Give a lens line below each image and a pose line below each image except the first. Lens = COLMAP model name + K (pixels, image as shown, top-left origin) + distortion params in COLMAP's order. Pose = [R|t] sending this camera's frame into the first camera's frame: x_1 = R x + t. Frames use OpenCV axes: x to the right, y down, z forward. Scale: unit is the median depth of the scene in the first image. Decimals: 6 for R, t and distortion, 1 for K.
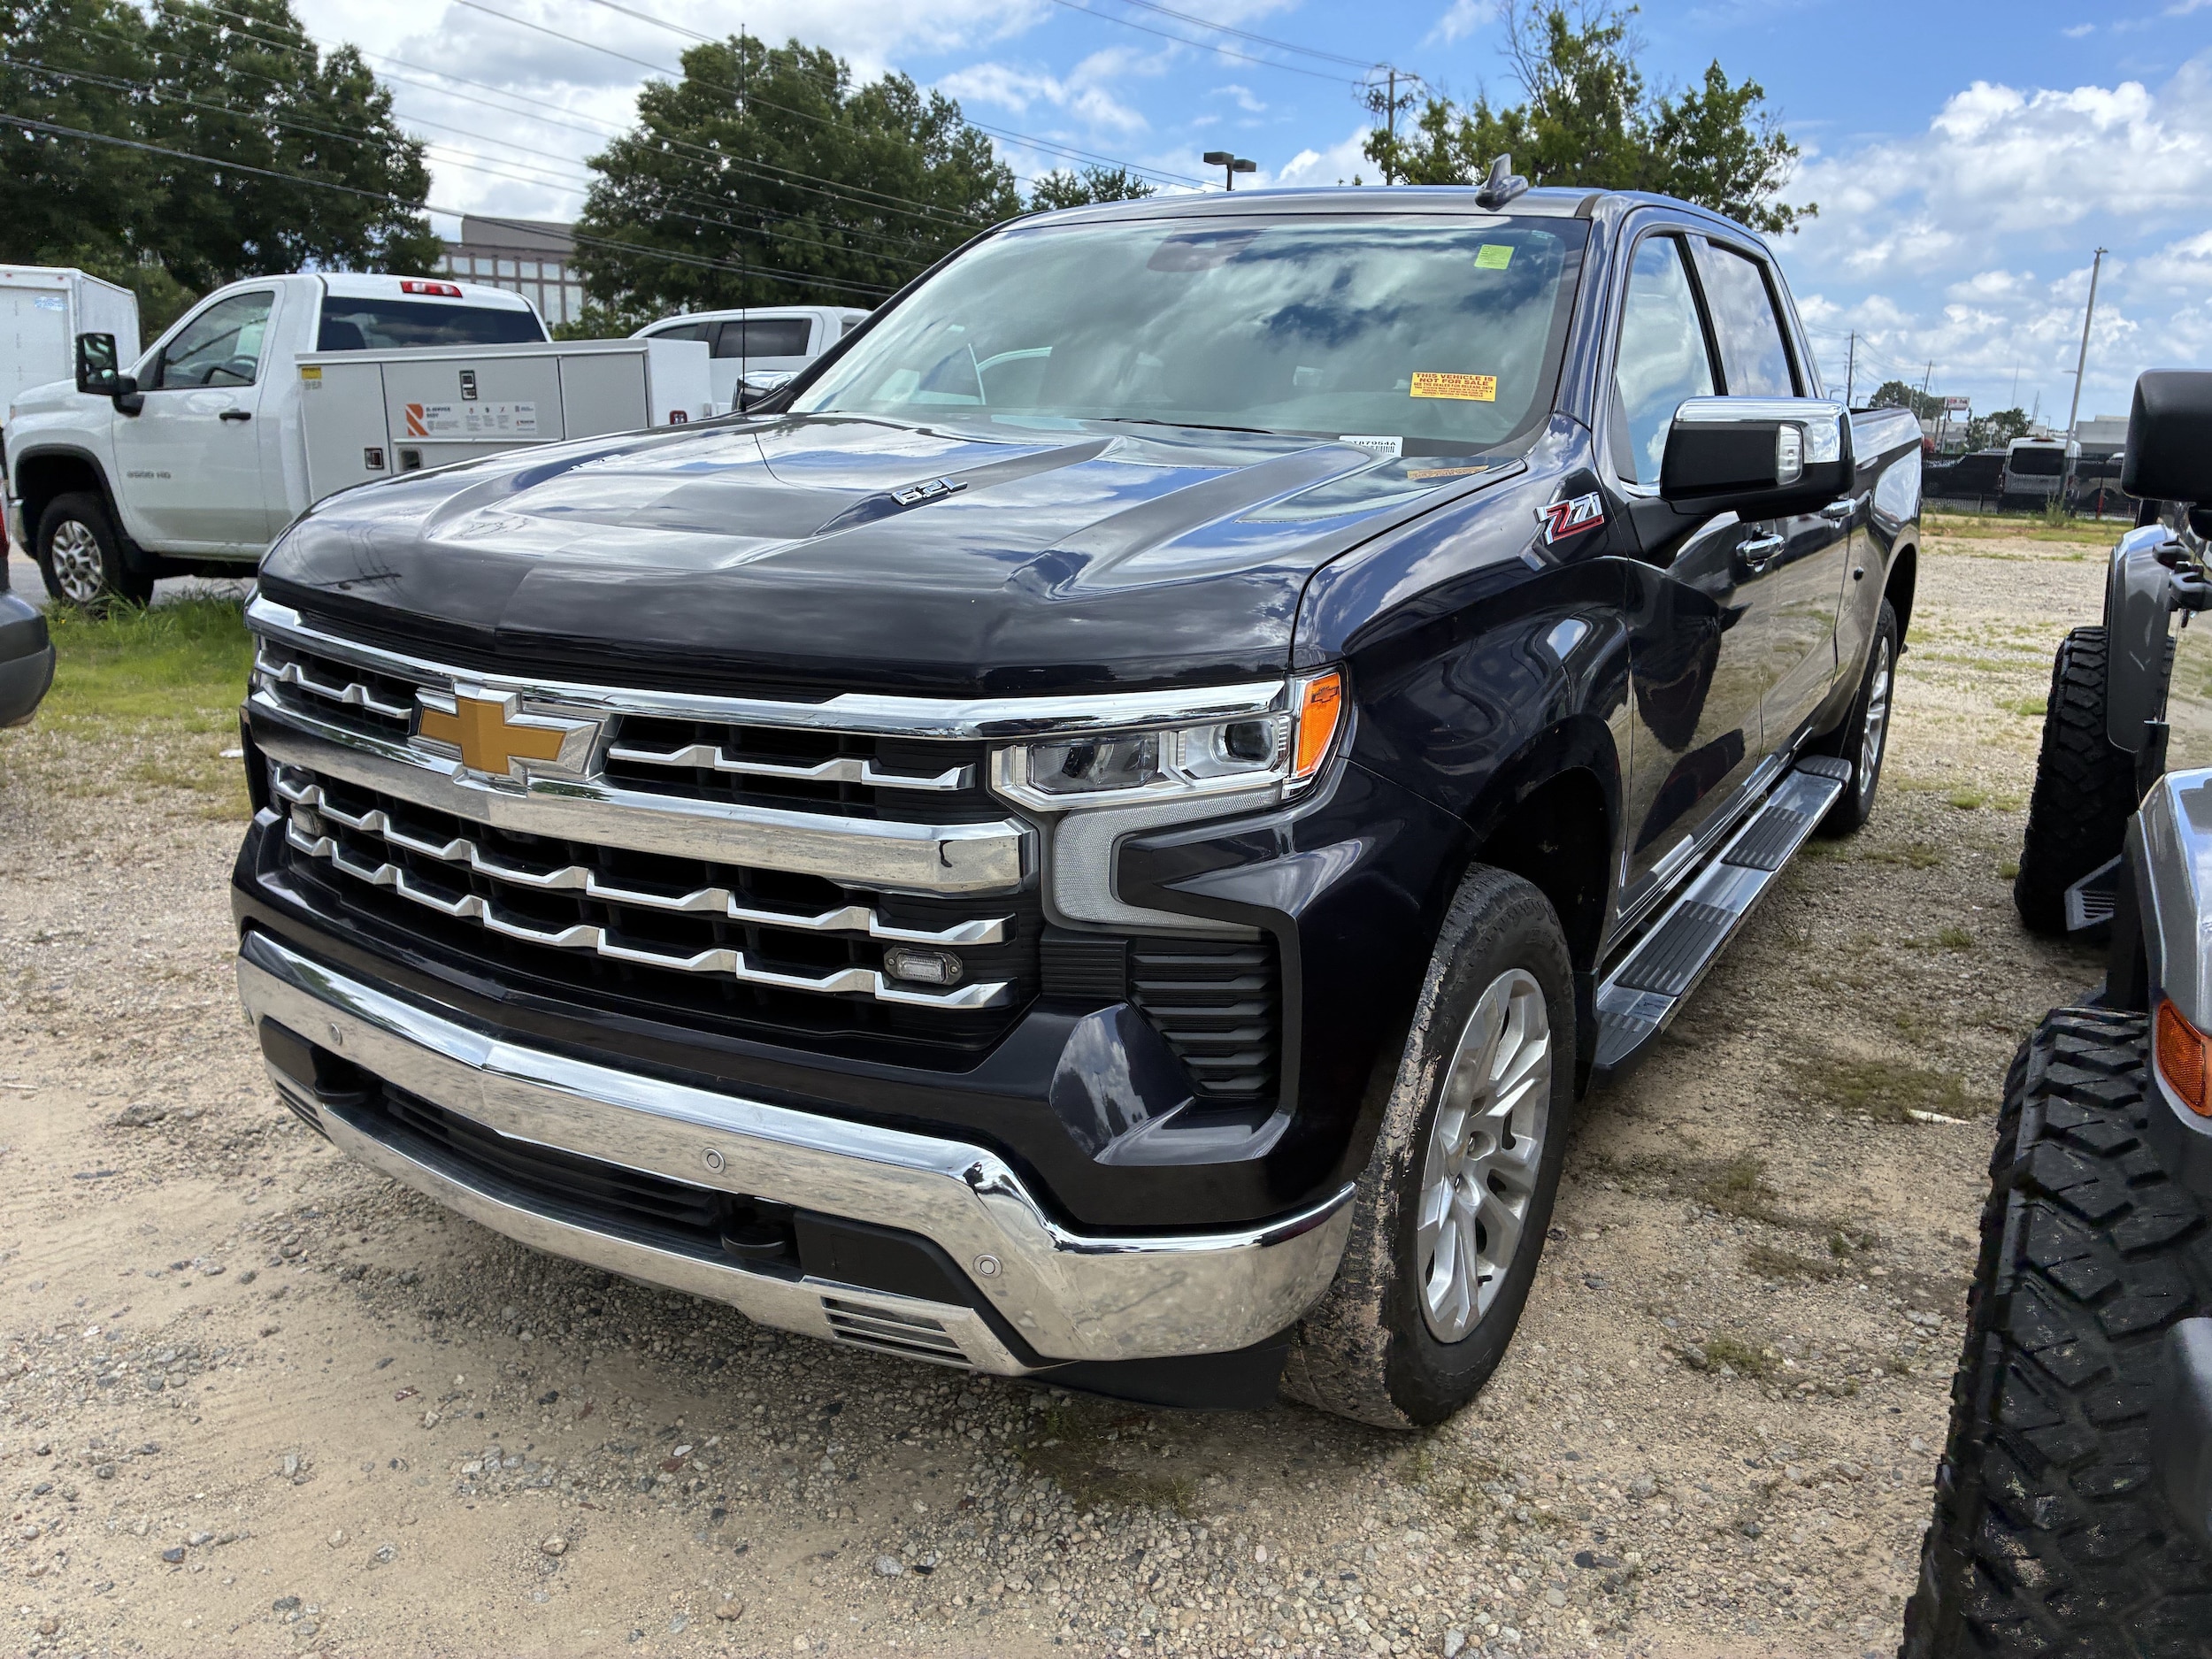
lens RADIAL K [[1566.5, 0, 1093.8], [0, 1566.5, 830.7], [0, 0, 1]] dist [0.020231, -0.017127]
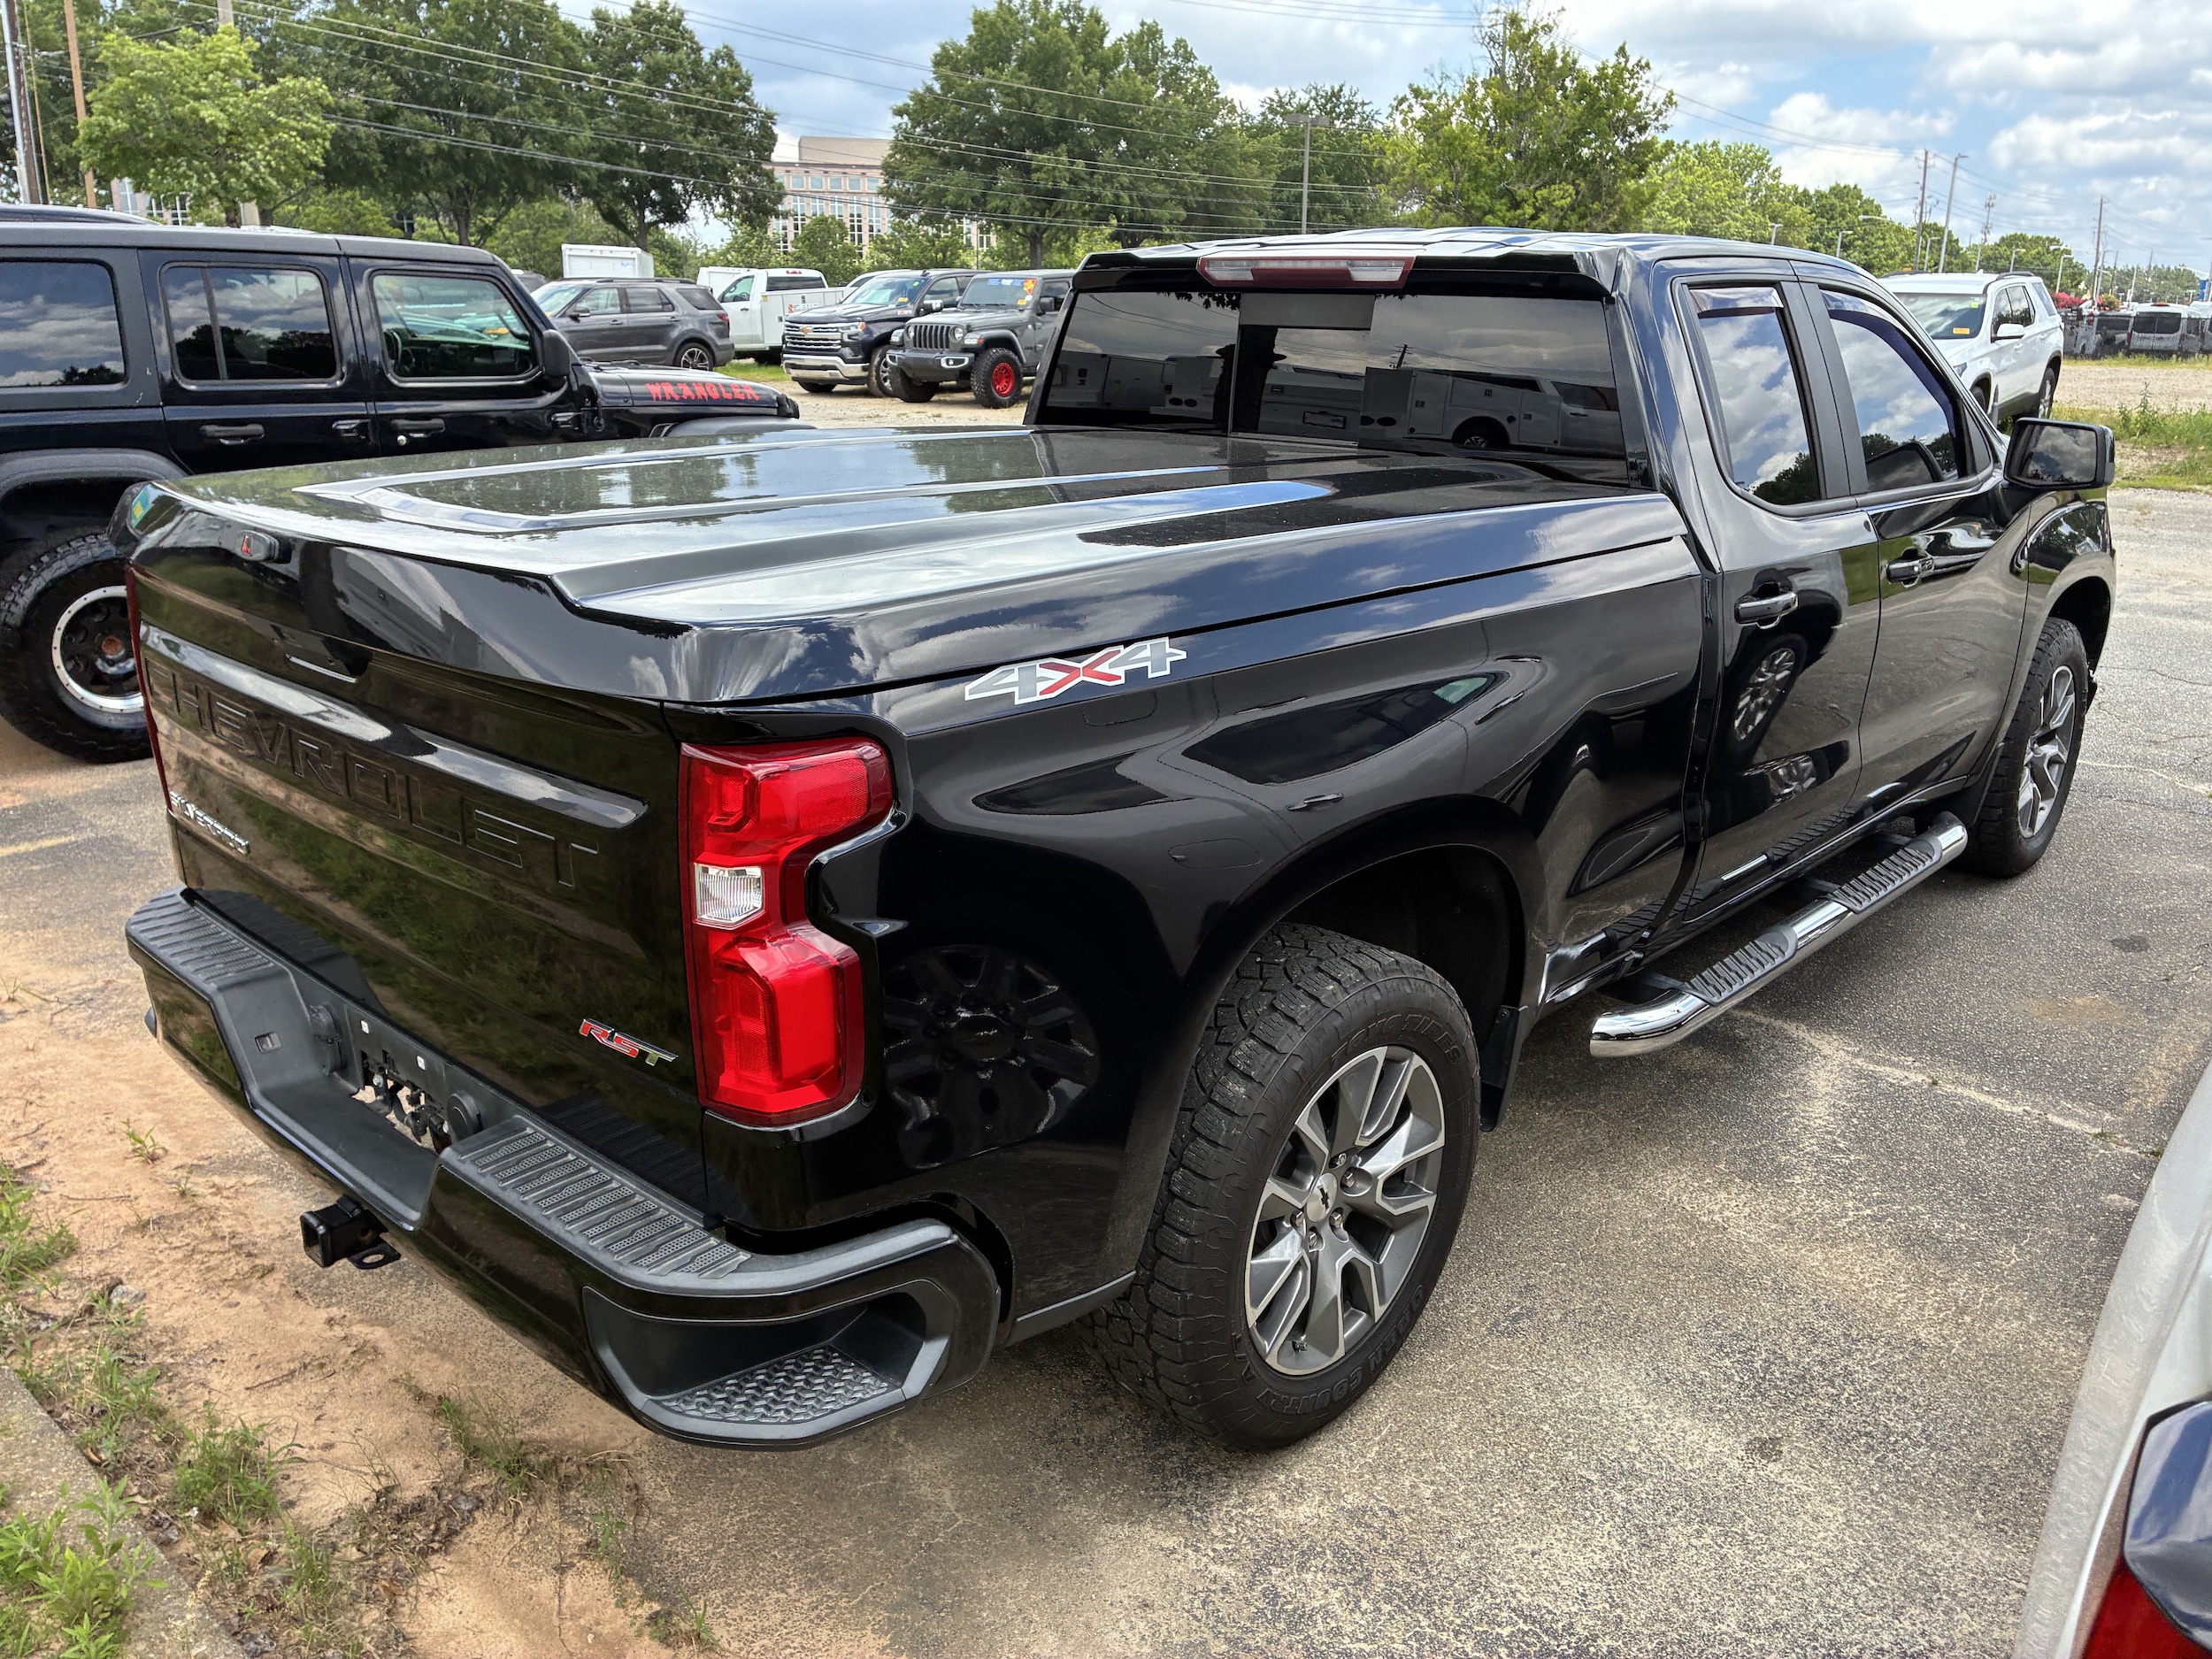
lens RADIAL K [[1566.5, 0, 1093.8], [0, 1566.5, 830.7], [0, 0, 1]] dist [0.020231, -0.017127]
pose [[0.981480, 0.038216, -0.187713, 0.124674], [-0.026313, 0.997506, 0.065499, 0.086409], [0.189748, -0.059347, 0.980038, -0.315243]]
